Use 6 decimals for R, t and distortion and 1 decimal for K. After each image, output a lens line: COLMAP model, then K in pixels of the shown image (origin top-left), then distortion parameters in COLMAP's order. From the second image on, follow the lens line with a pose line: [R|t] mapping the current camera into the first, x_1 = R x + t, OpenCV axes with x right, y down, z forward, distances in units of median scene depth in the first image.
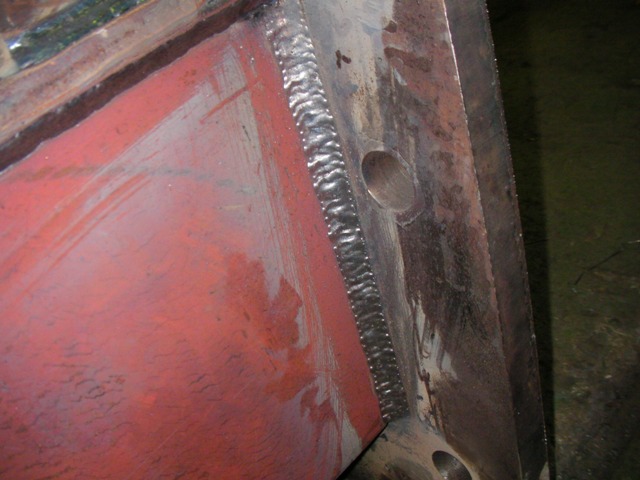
lens RADIAL K [[713.3, 0, 319.1], [0, 713.3, 238.9], [0, 0, 1]] dist [-0.205921, 0.000000]
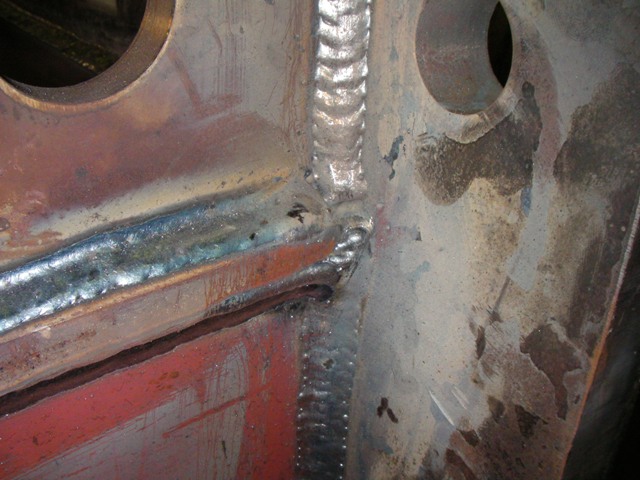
lens RADIAL K [[713.3, 0, 319.7], [0, 713.3, 242.3], [0, 0, 1]] dist [-0.205921, 0.000000]
pose [[0.934304, 0.356265, -0.012264, -0.083775], [-0.356399, 0.932832, -0.052957, -0.365041], [-0.007426, 0.053849, 0.998521, 0.305283]]
